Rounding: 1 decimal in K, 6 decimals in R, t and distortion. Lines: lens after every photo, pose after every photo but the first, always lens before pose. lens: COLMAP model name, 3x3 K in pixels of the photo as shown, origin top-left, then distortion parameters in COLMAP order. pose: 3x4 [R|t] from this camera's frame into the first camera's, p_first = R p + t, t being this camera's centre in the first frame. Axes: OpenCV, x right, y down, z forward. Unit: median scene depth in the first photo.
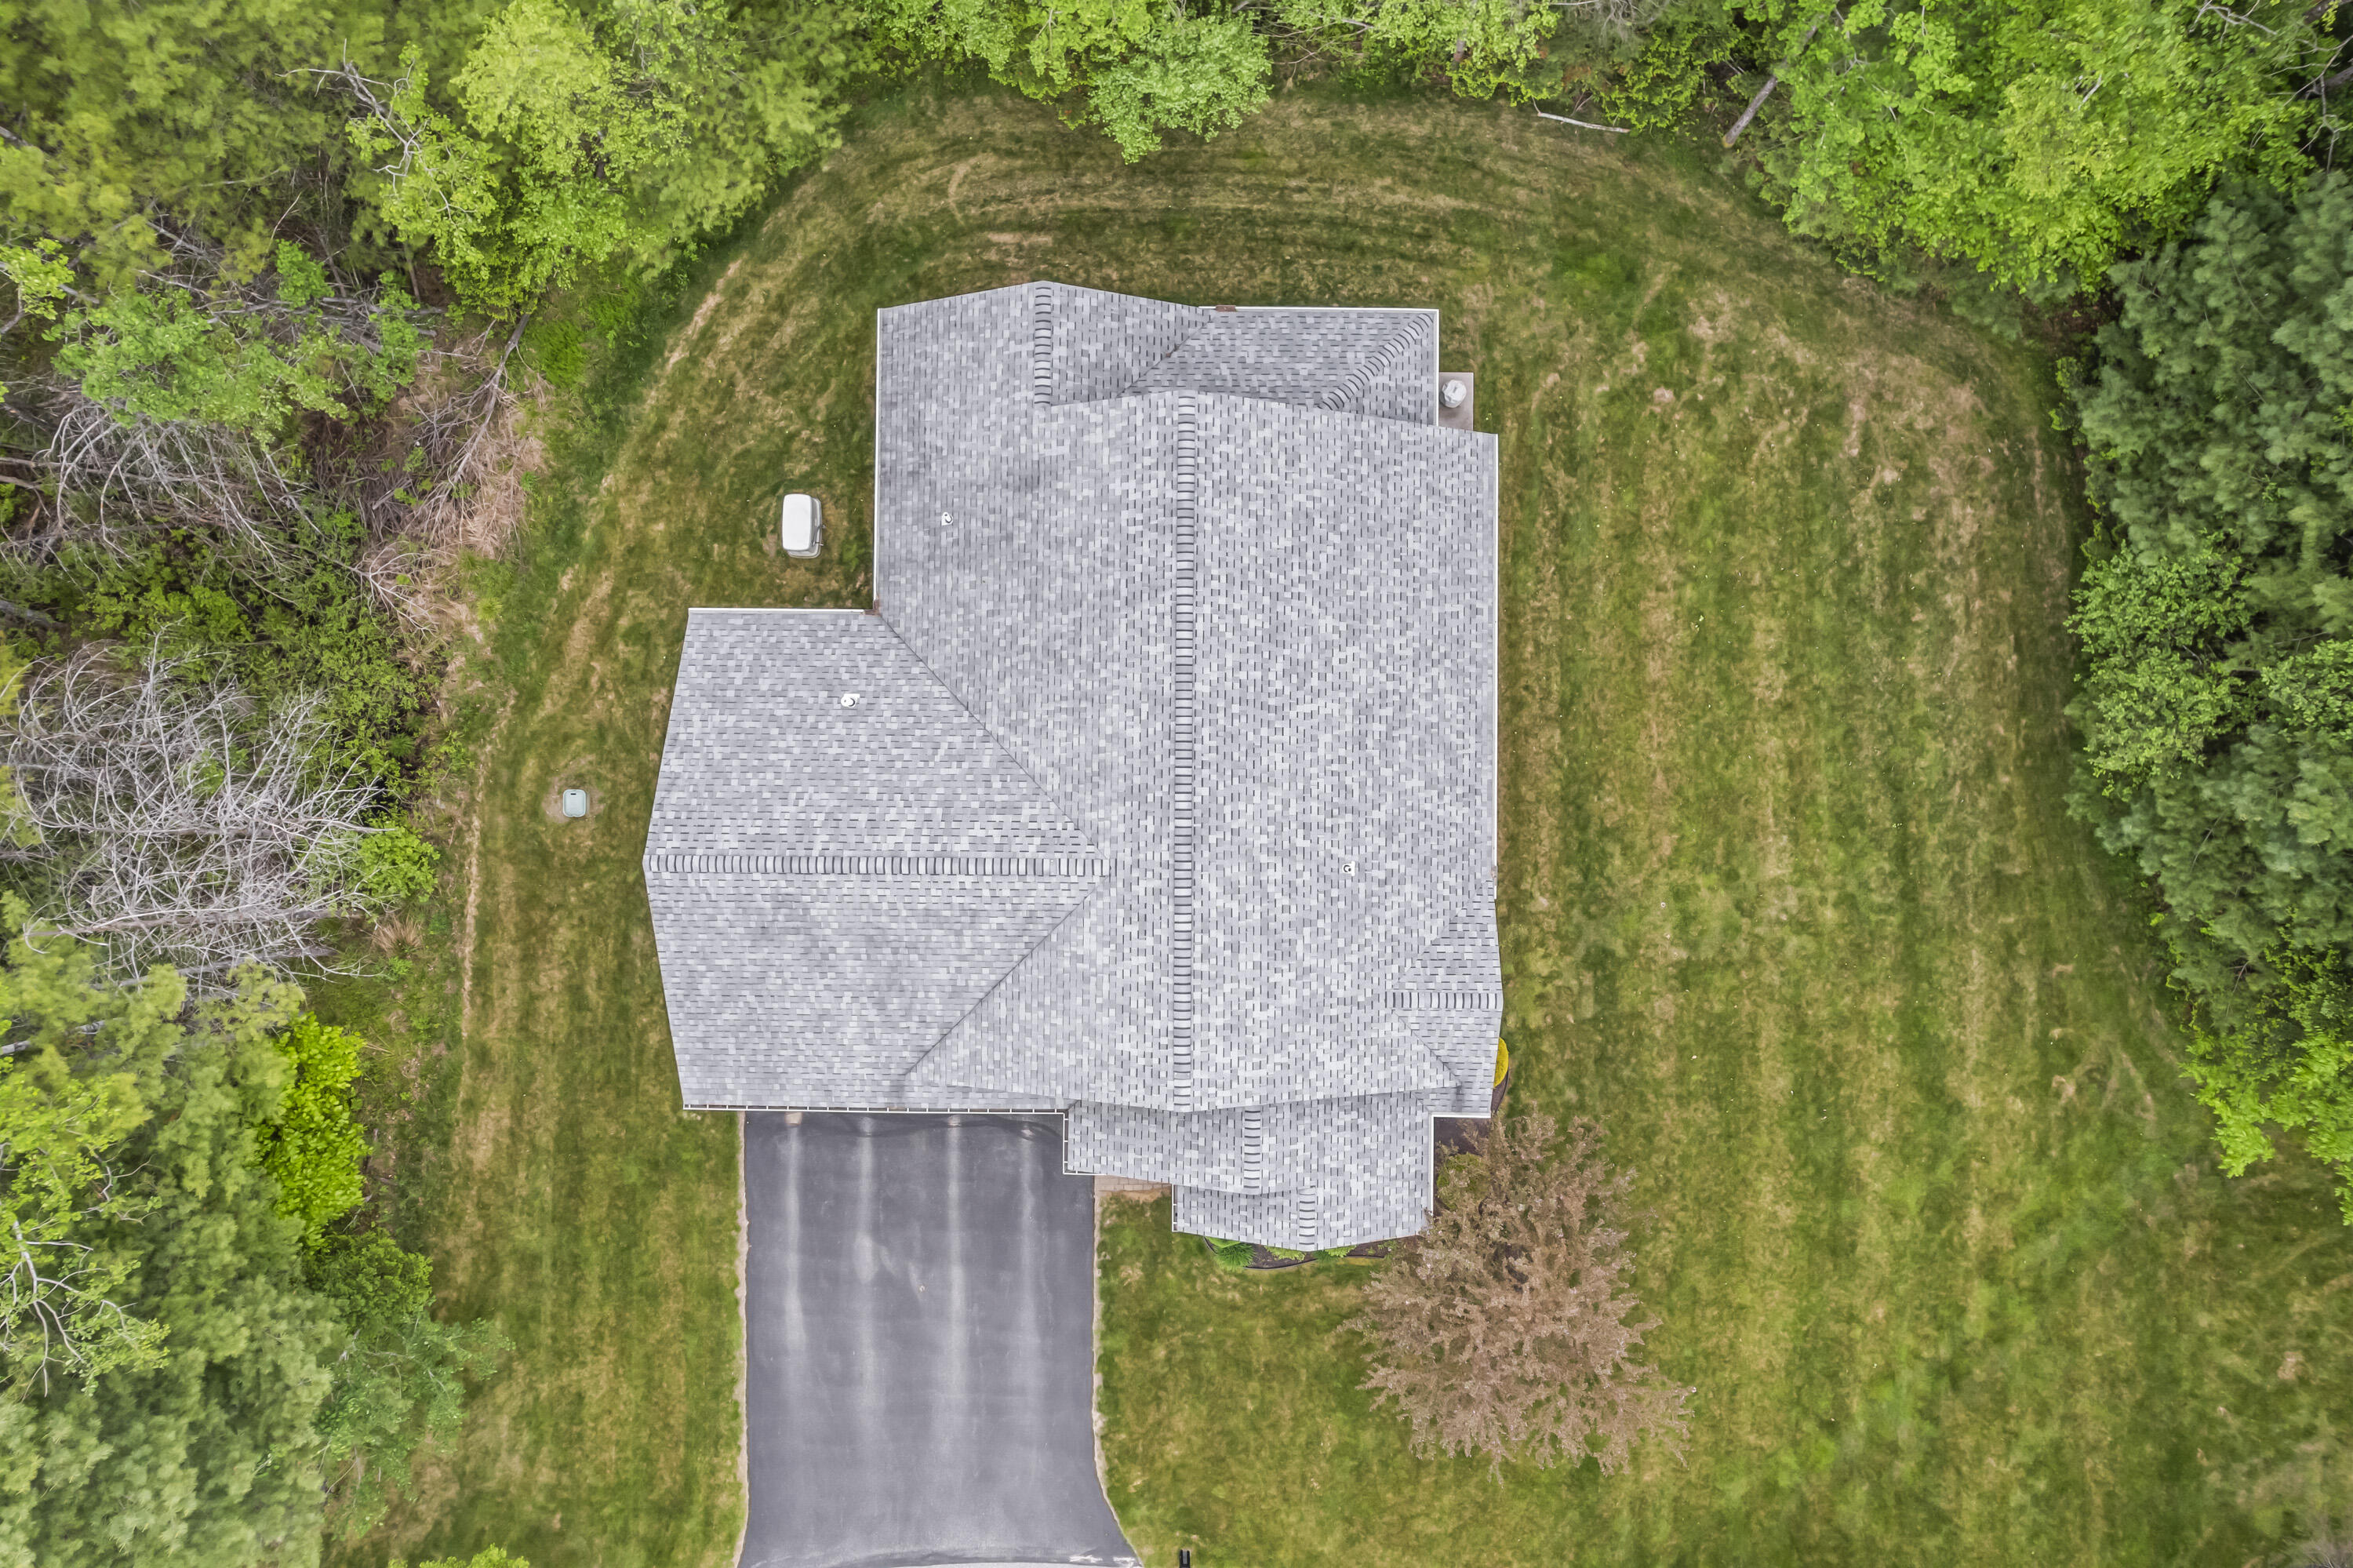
lens RADIAL K [[1505.4, 0, 1175.8], [0, 1505.4, 787.3], [0, 0, 1]] dist [-0.036914, 0.005189]
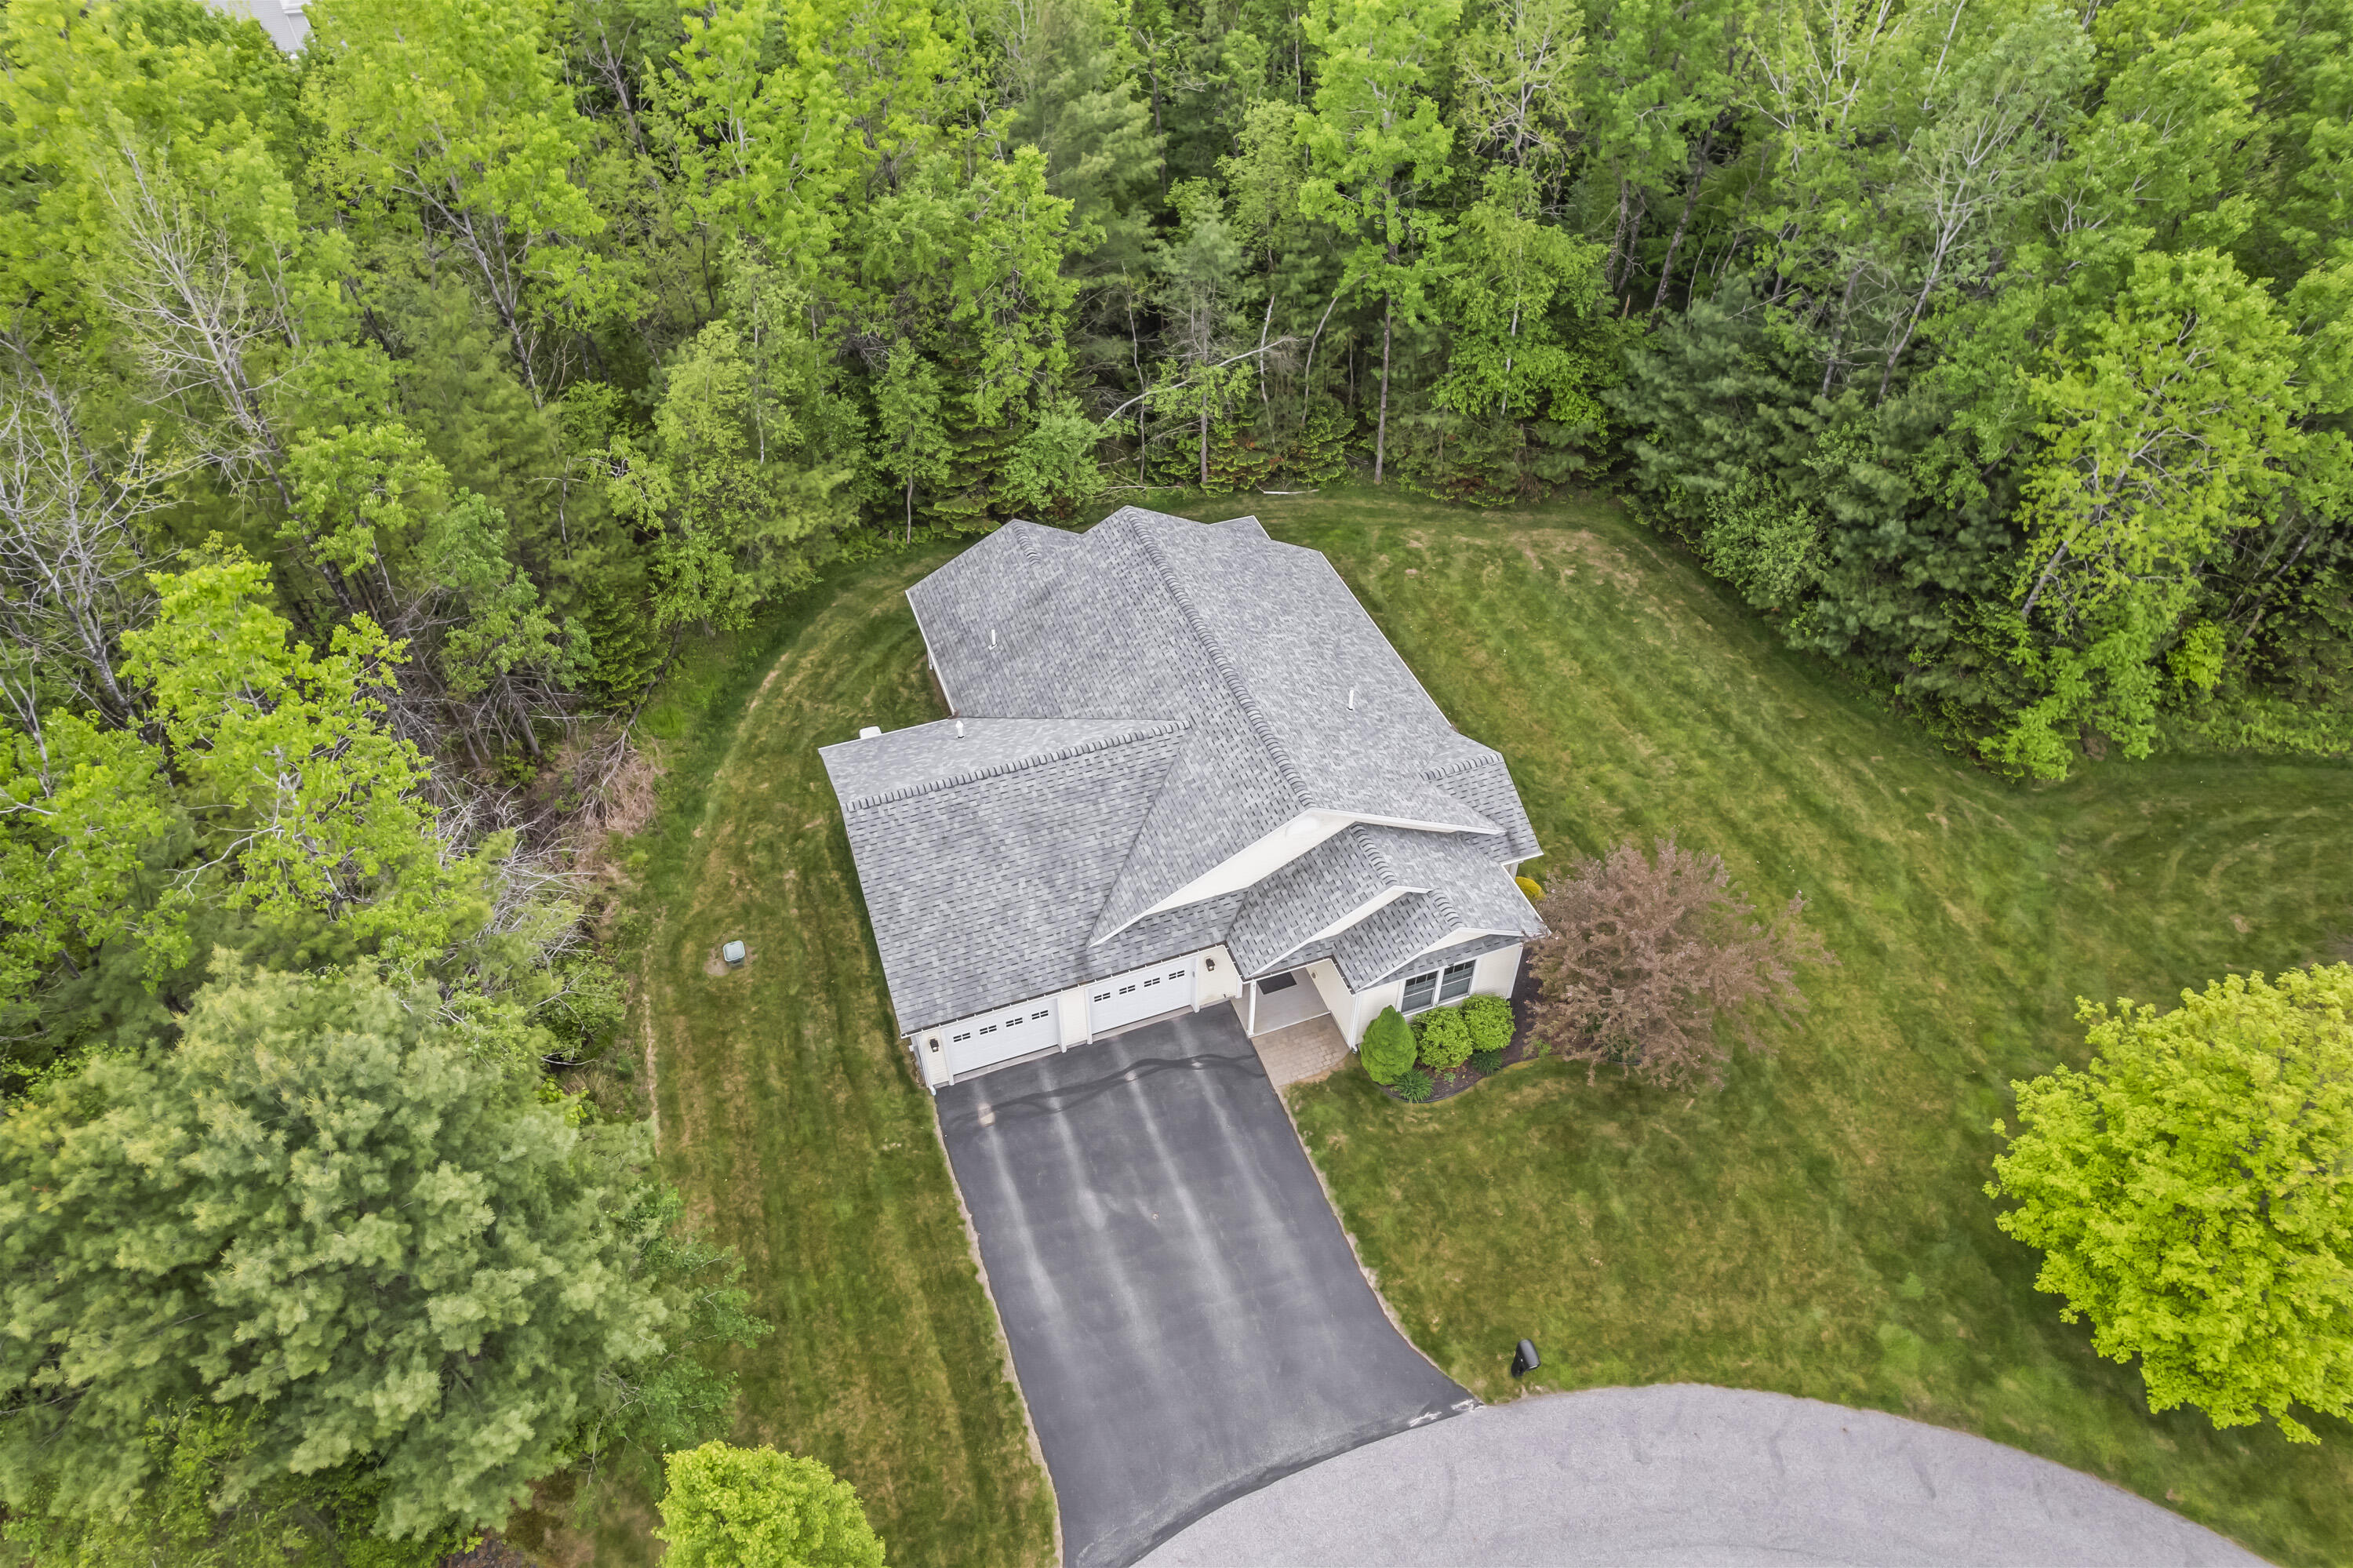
lens RADIAL K [[1505.4, 0, 1172.6], [0, 1505.4, 779.4], [0, 0, 1]] dist [-0.036914, 0.005189]
pose [[0.936611, -0.240671, 0.254633, -0.345222], [0.350312, 0.656714, -0.667839, 0.820904], [-0.006492, 0.714706, 0.699395, 0.081565]]
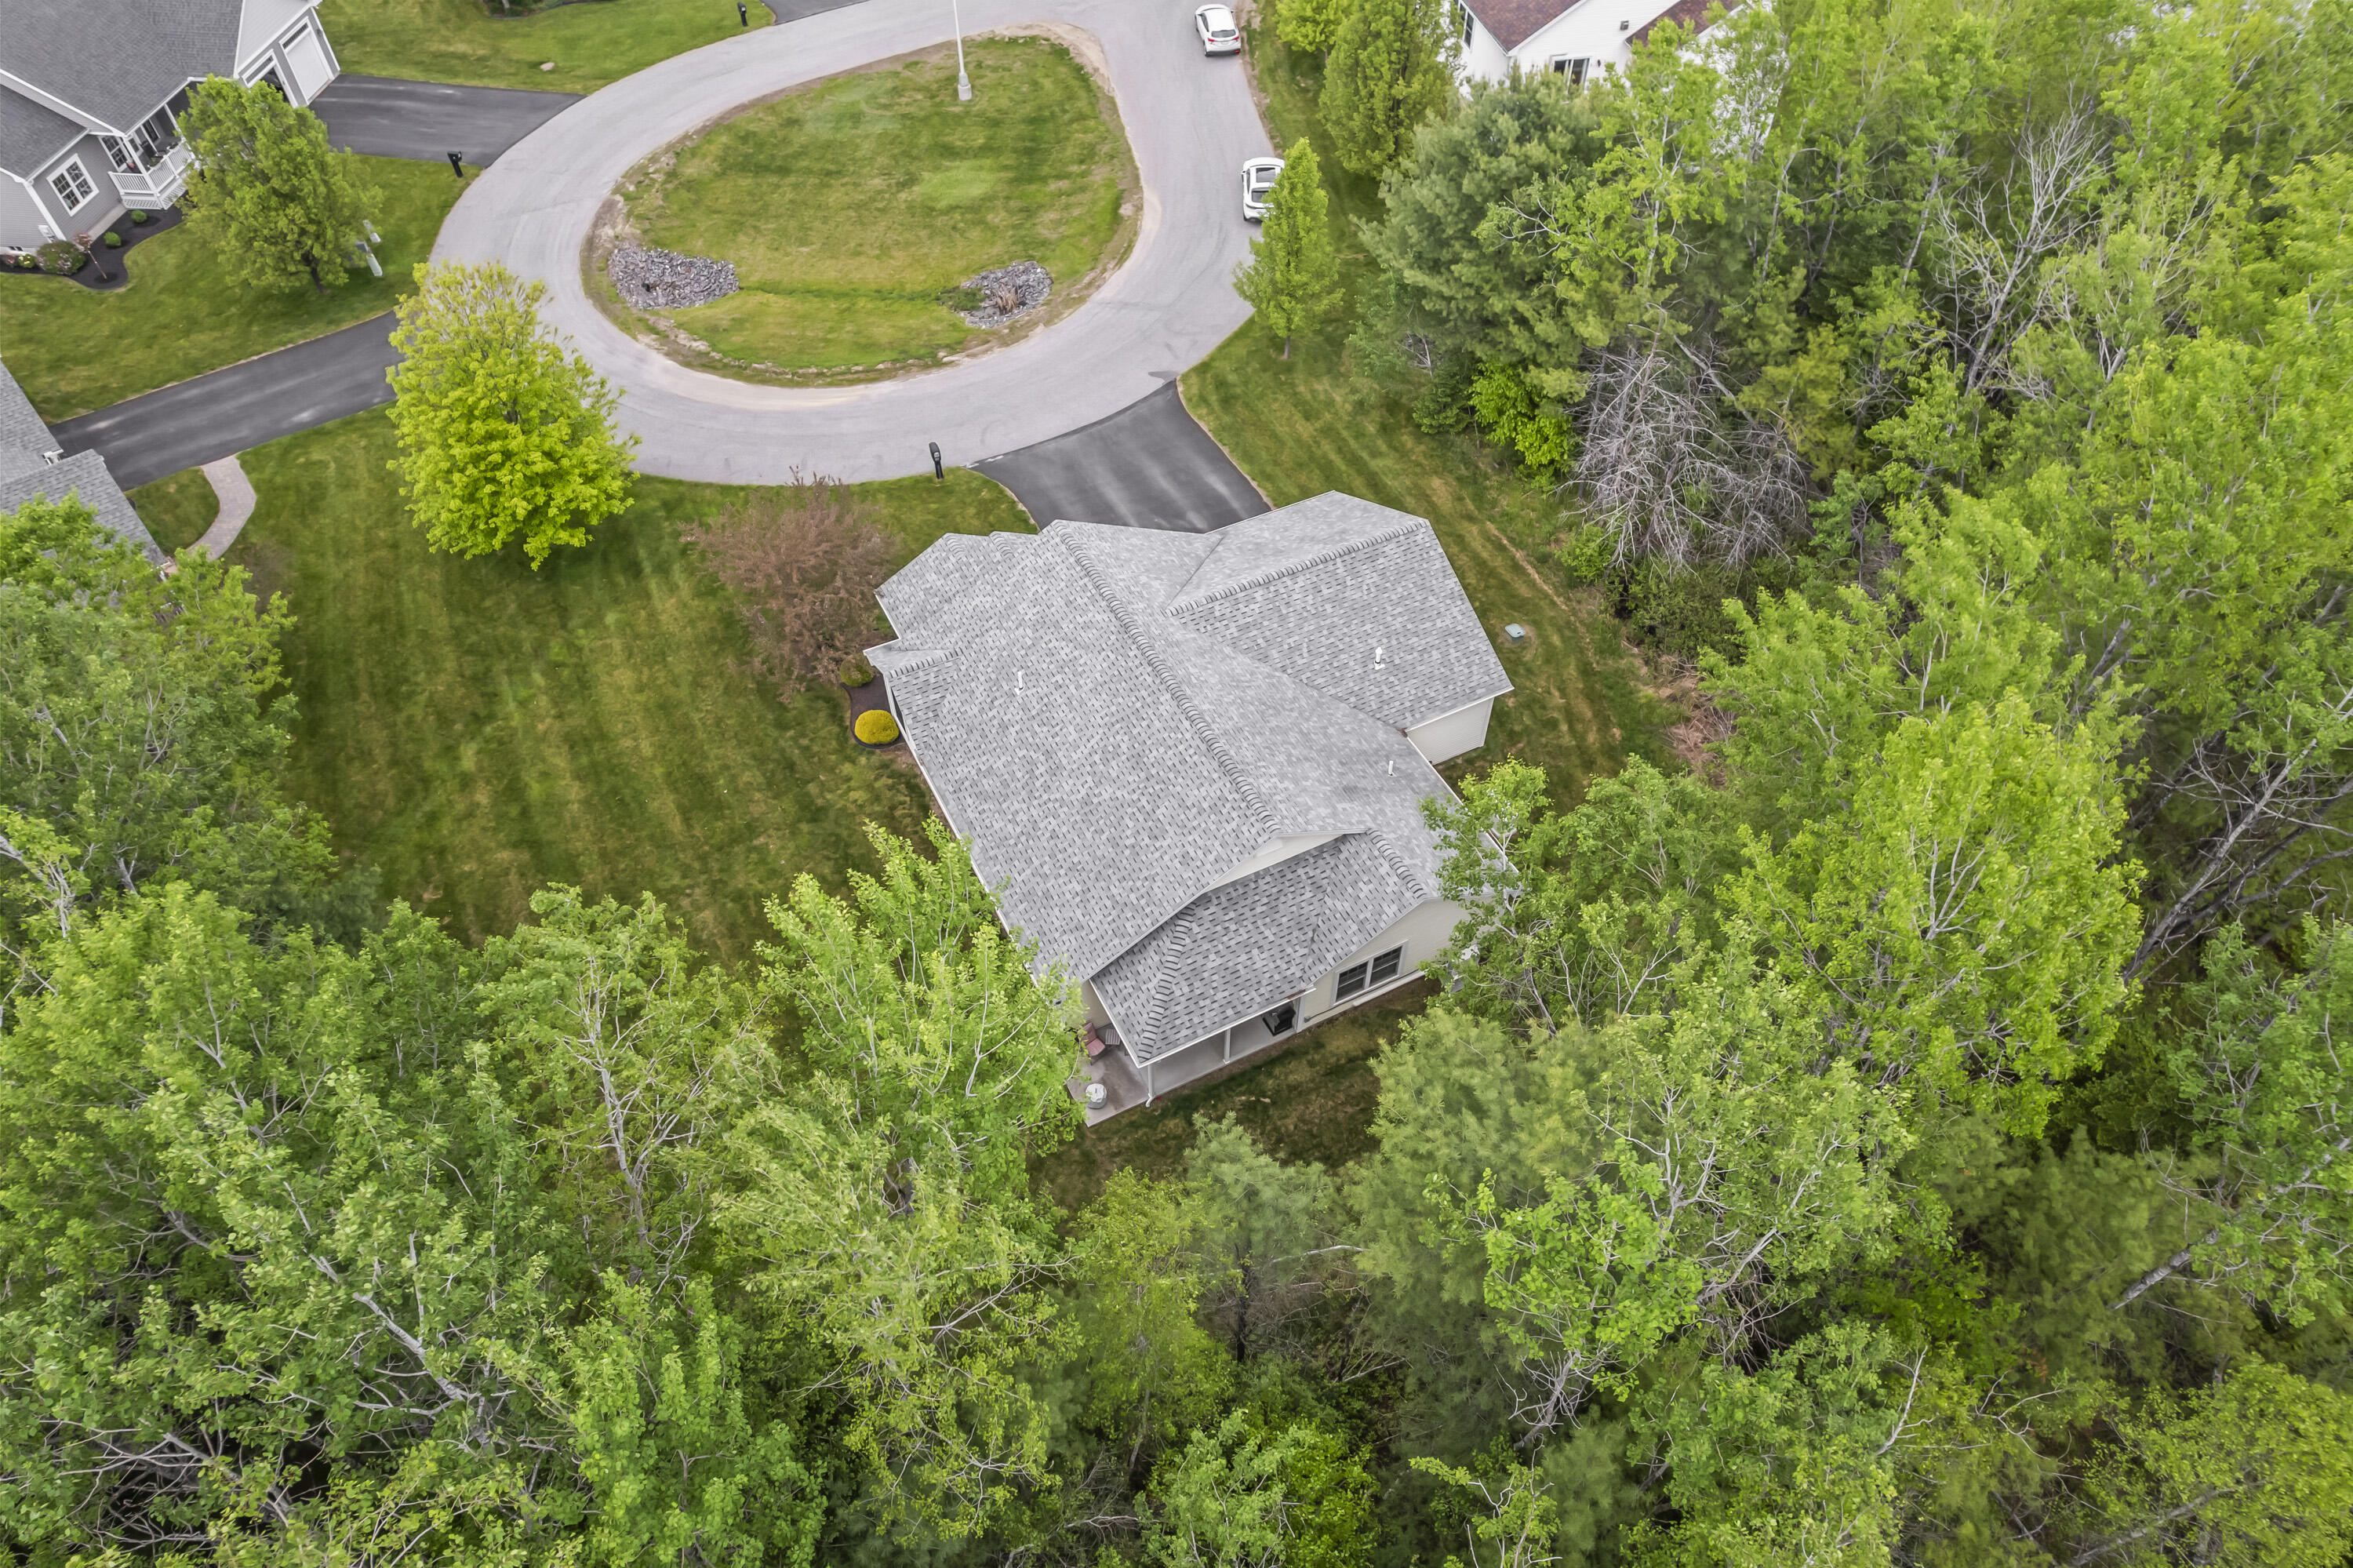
lens RADIAL K [[1505.4, 0, 1173.9], [0, 1505.4, 785.3], [0, 0, 1]] dist [-0.036914, 0.005189]
pose [[-0.887221, 0.365959, -0.280913, 0.360550], [-0.461003, -0.679843, 0.570342, -0.767663], [0.017745, 0.635521, 0.771880, -0.046340]]
